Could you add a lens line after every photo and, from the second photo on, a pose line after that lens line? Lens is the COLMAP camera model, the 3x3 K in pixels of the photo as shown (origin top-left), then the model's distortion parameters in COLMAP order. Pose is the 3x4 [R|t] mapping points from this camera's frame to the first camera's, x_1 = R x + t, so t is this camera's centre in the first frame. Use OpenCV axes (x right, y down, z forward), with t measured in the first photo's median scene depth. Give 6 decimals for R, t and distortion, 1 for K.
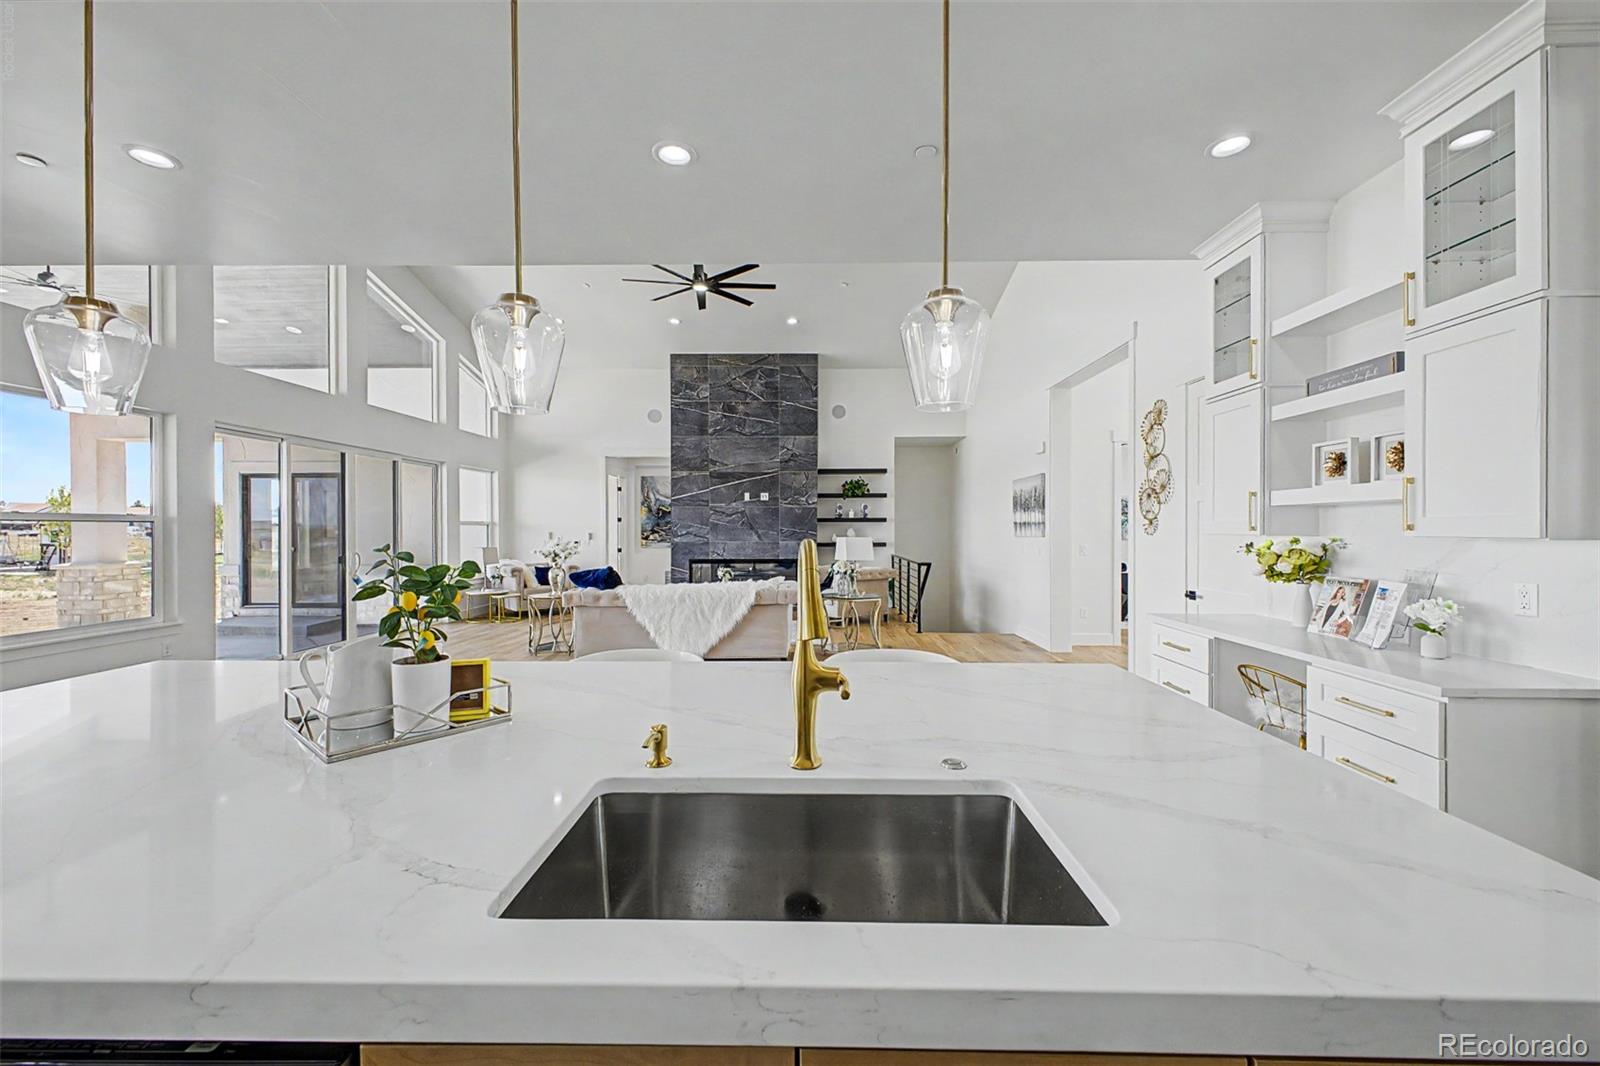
lens RADIAL K [[631.2, 0, 791.0], [0, 631.2, 528.5], [0, 0, 1]] dist [0.012531, -0.003790]
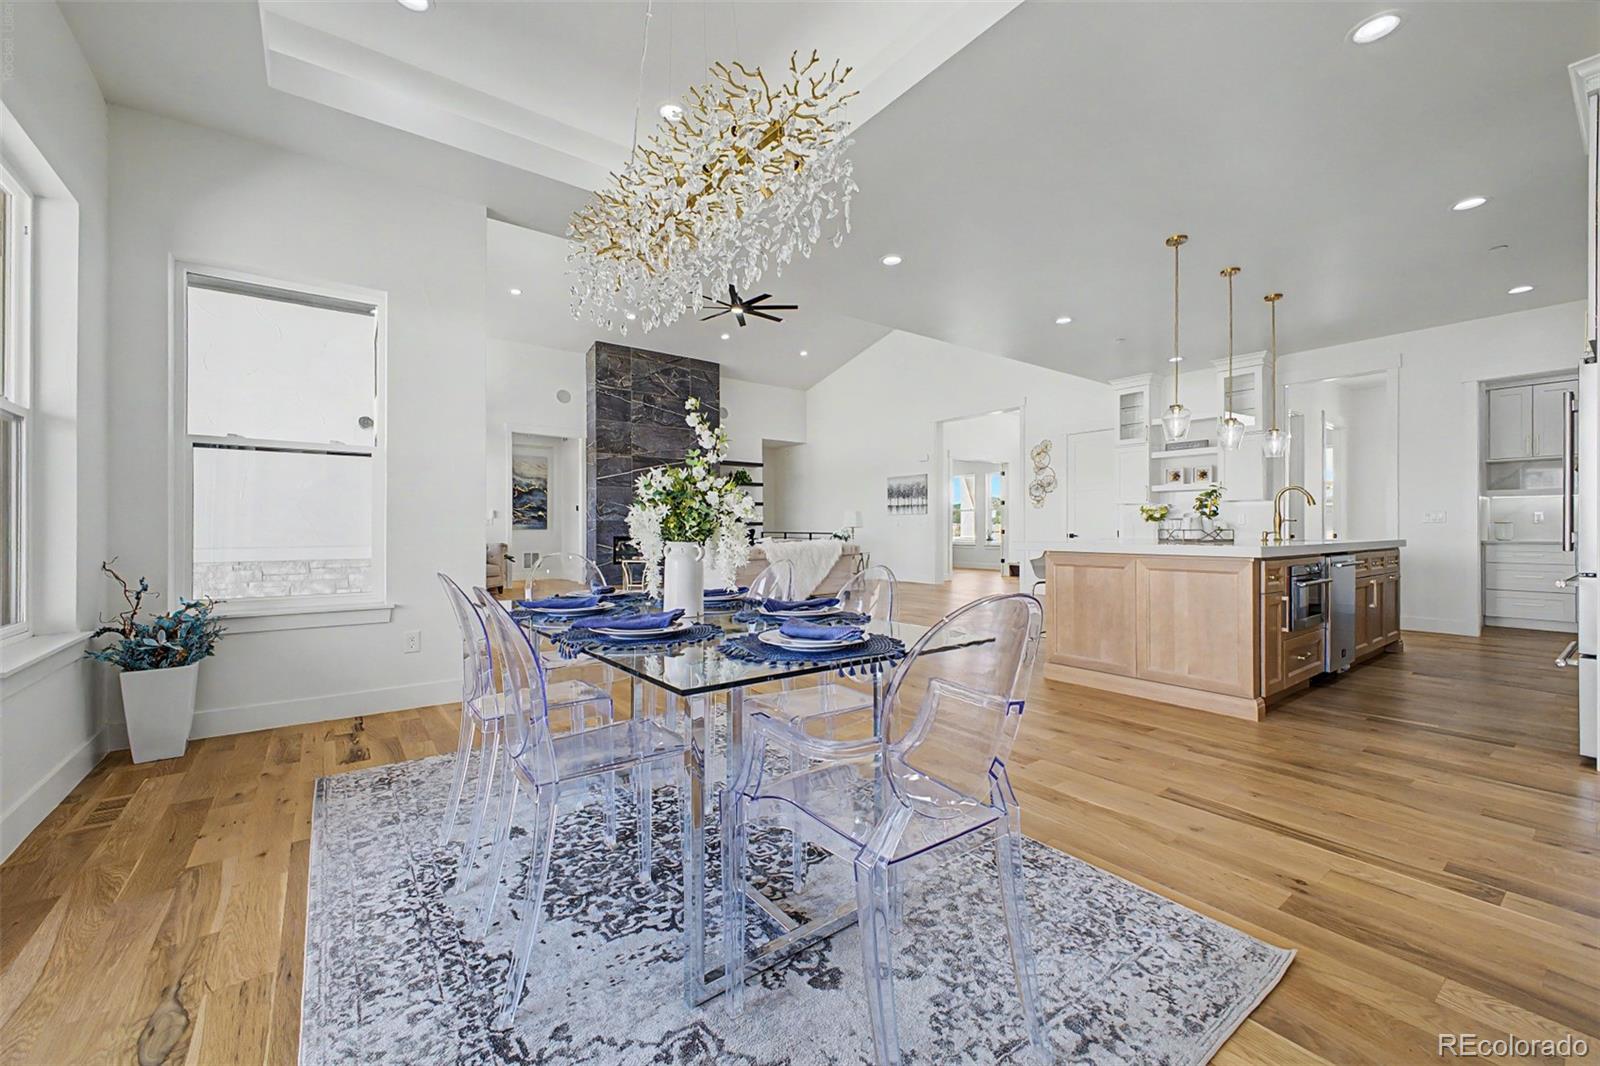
lens RADIAL K [[631.2, 0, 797.6], [0, 631.2, 530.3], [0, 0, 1]] dist [0.012531, -0.003790]
pose [[0.777987, -0.003243, 0.628273, -0.592298], [-0.000630, 0.999982, 0.005941, 0.032222], [-0.628281, -0.005017, 0.777971, -0.027960]]
